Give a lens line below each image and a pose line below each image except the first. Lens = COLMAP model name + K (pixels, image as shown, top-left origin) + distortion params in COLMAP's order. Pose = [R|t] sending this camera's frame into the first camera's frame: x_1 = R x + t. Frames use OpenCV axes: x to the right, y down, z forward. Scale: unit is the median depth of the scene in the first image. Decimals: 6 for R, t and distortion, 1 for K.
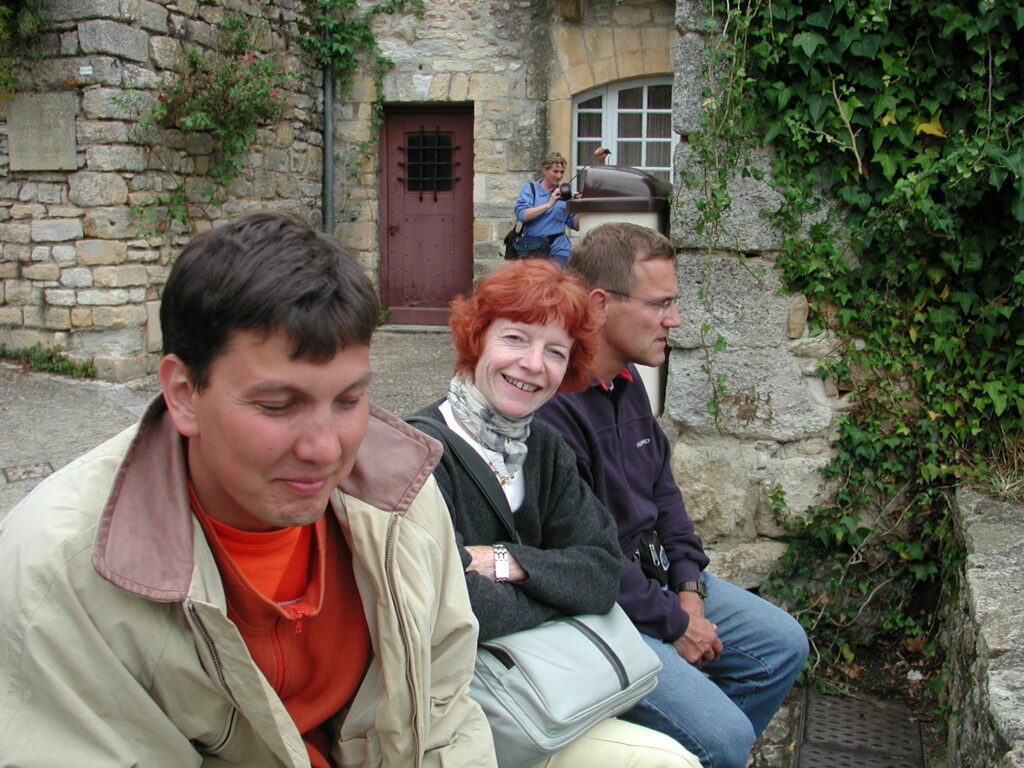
lens RADIAL K [[1040.3, 0, 512.0], [0, 1040.3, 384.0], [0, 0, 1]] dist [-0.176919, 0.196970]
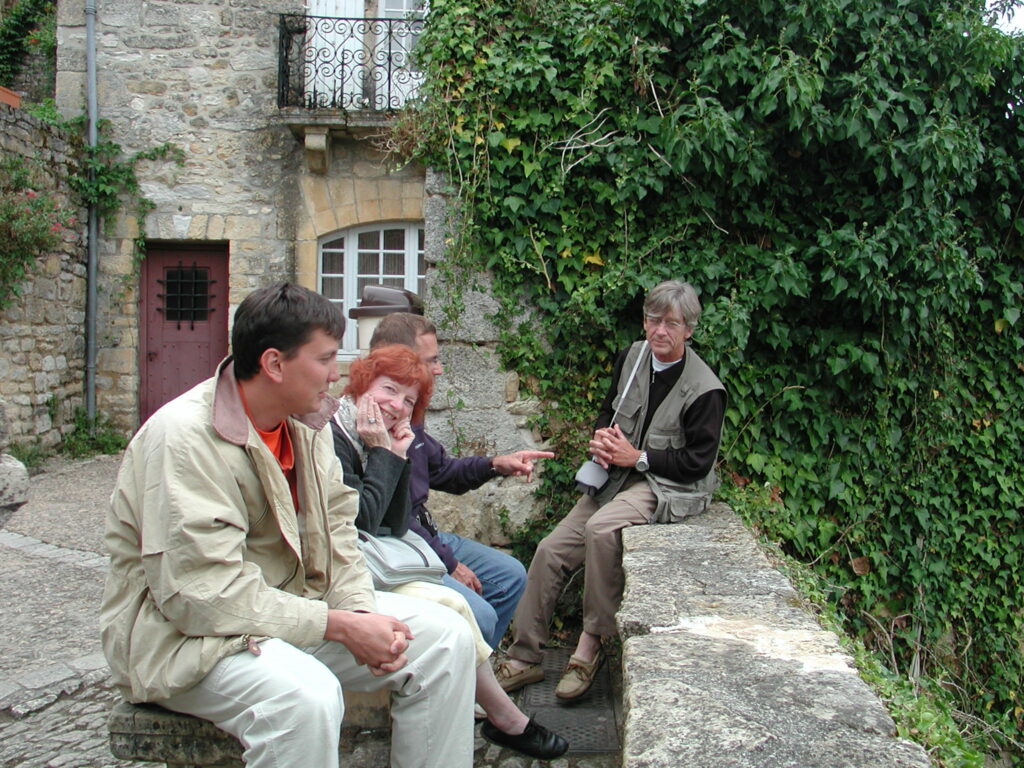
lens RADIAL K [[1040.3, 0, 512.0], [0, 1040.3, 384.0], [0, 0, 1]] dist [-0.176919, 0.196970]
pose [[0.965219, -0.005210, 0.261389, -0.107379], [0.040518, 0.990702, -0.129873, 0.122008], [-0.258283, 0.135947, 0.956456, -0.410606]]
